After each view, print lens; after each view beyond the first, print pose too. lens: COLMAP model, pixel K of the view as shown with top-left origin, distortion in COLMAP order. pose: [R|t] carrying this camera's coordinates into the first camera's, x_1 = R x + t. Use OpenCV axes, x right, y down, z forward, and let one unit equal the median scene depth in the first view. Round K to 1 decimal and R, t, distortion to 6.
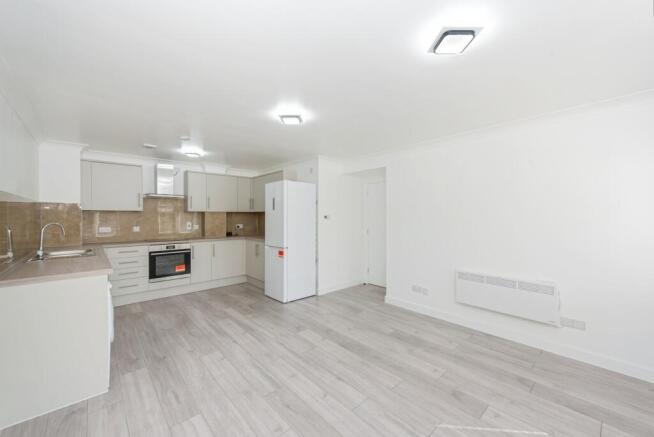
lens RADIAL K [[260.0, 0, 328.3], [0, 260.0, 215.8], [0, 0, 1]] dist [-0.000935, -0.000795]
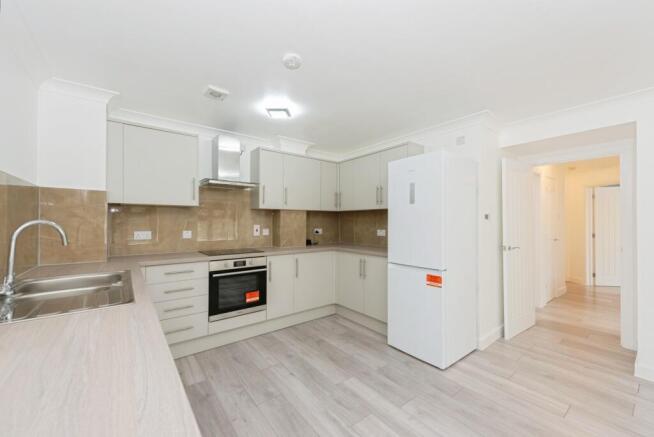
lens RADIAL K [[260.0, 0, 325.9], [0, 260.0, 217.5], [0, 0, 1]] dist [-0.000935, -0.000795]
pose [[0.996278, 0.001830, -0.086176, -0.335529], [-0.003305, 0.999851, -0.016970, 0.018119], [0.086132, 0.017192, 0.996135, 0.377869]]
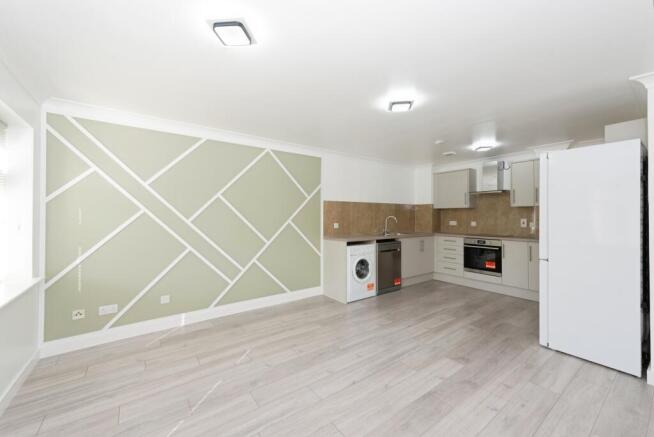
lens RADIAL K [[260.0, 0, 324.8], [0, 260.0, 215.0], [0, 0, 1]] dist [-0.000935, -0.000795]
pose [[-0.120751, 0.004594, -0.992672, 0.481136], [0.003297, 0.999986, 0.004227, 0.006578], [0.992677, -0.002762, -0.120765, 0.493630]]
